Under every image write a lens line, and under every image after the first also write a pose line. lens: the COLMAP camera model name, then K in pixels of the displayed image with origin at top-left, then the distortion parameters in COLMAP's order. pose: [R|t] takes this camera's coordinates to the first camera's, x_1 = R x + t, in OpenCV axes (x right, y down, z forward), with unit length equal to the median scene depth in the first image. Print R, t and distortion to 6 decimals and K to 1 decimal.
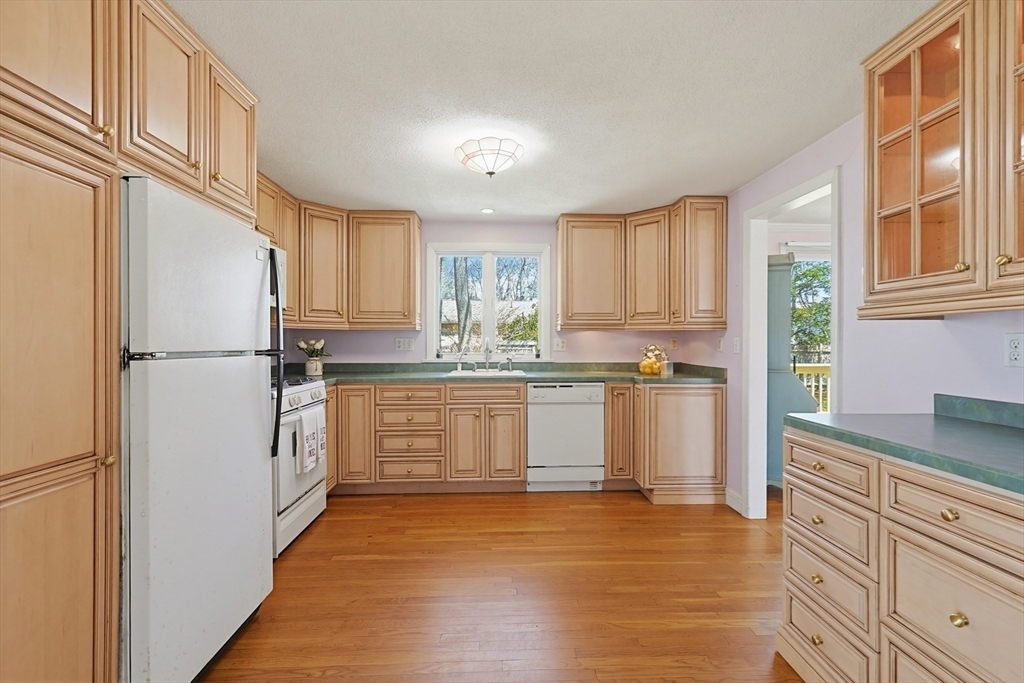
lens RADIAL K [[474.0, 0, 513.7], [0, 474.0, 343.1], [0, 0, 1]] dist [0.000115, 0.000143]
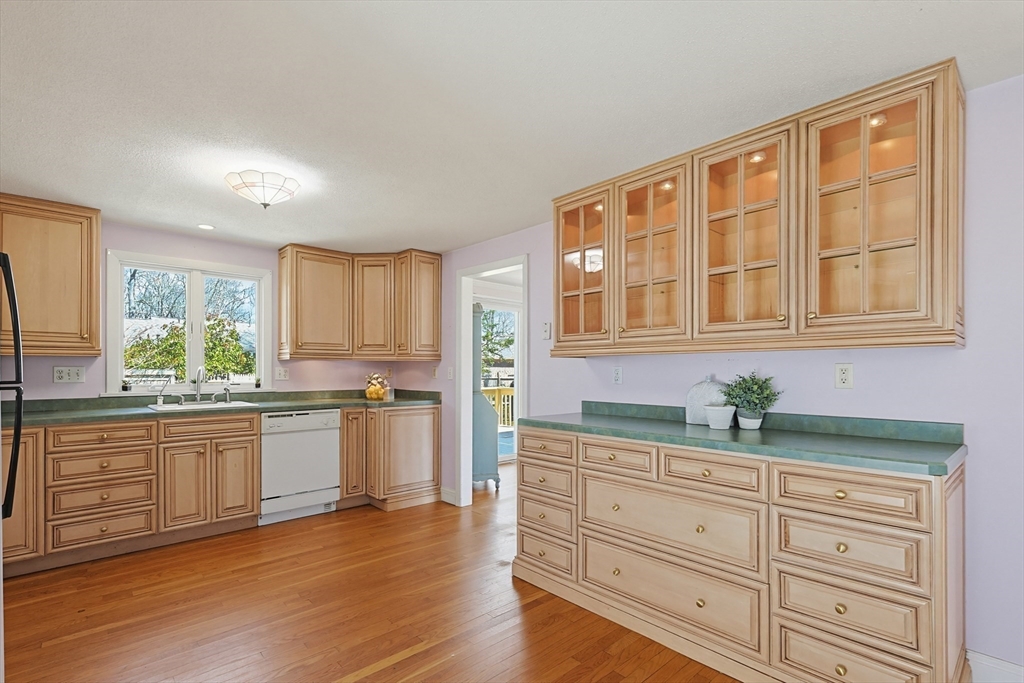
lens RADIAL K [[480.5, 0, 512.2], [0, 480.5, 370.9], [0, 0, 1]] dist [0.002074, 0.000238]
pose [[0.765186, -0.002251, 0.643806, -0.214186], [0.003036, 0.999995, -0.000112, -0.001051], [-0.643802, 0.002040, 0.765189, -0.086382]]
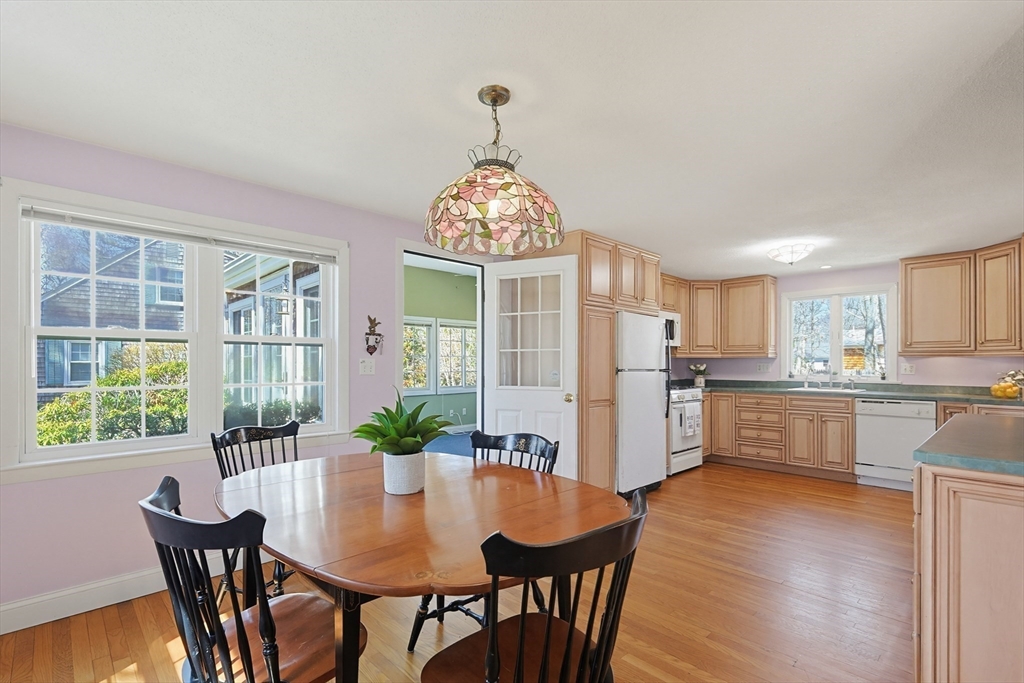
lens RADIAL K [[471.2, 0, 514.9], [0, 471.2, 359.7], [0, 0, 1]] dist [0.000467, 0.000086]
pose [[0.667683, -0.004385, -0.744433, 0.369832], [-0.005927, 0.999920, -0.011207, -0.000732], [0.744422, 0.011895, 0.667603, -0.559742]]
